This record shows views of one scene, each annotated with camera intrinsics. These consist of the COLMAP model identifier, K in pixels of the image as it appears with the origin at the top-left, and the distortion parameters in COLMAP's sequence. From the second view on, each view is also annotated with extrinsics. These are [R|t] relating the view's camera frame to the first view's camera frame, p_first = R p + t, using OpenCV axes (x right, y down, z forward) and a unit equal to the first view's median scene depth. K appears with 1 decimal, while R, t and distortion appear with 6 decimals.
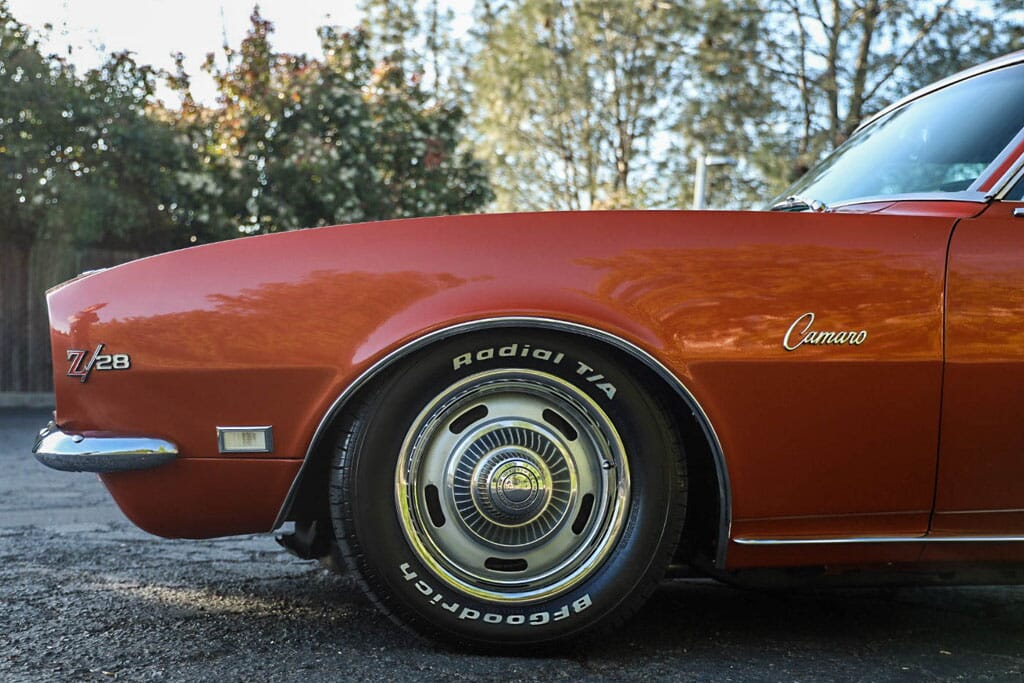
lens RADIAL K [[1448.0, 0, 512.0], [0, 1448.0, 341.5], [0, 0, 1]] dist [0.134043, 0.041641]
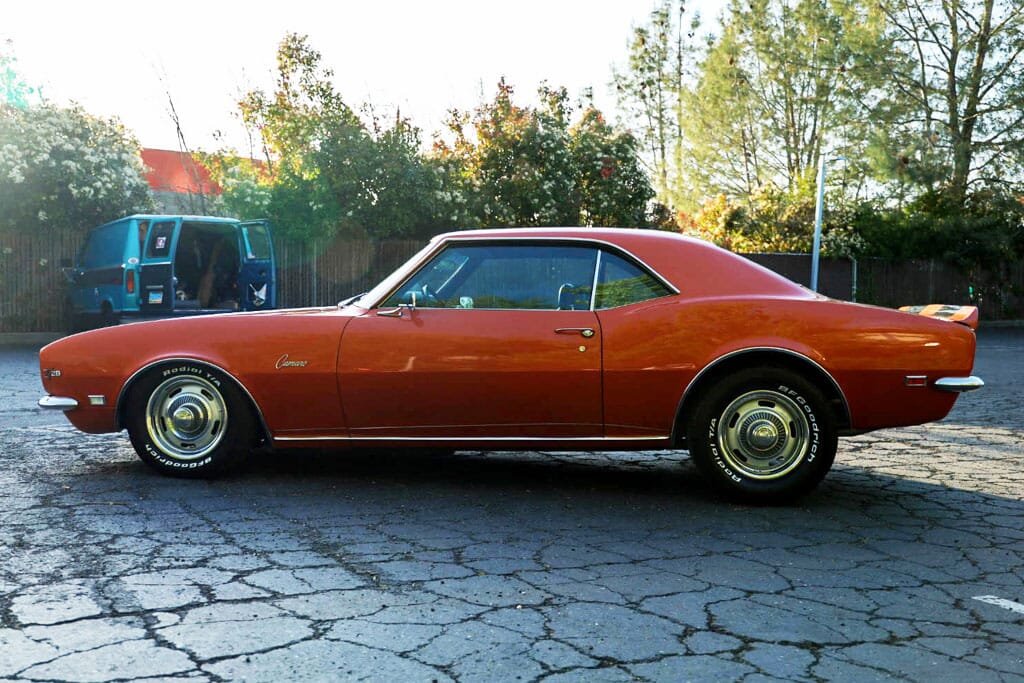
lens RADIAL K [[1000.5, 0, 512.0], [0, 1000.5, 341.5], [0, 0, 1]] dist [-0.052072, 0.000643]
pose [[0.974546, -0.004723, -0.224139, 0.090941], [0.018514, 0.998059, 0.059466, -0.012915], [0.223423, -0.062102, 0.972741, -0.061226]]
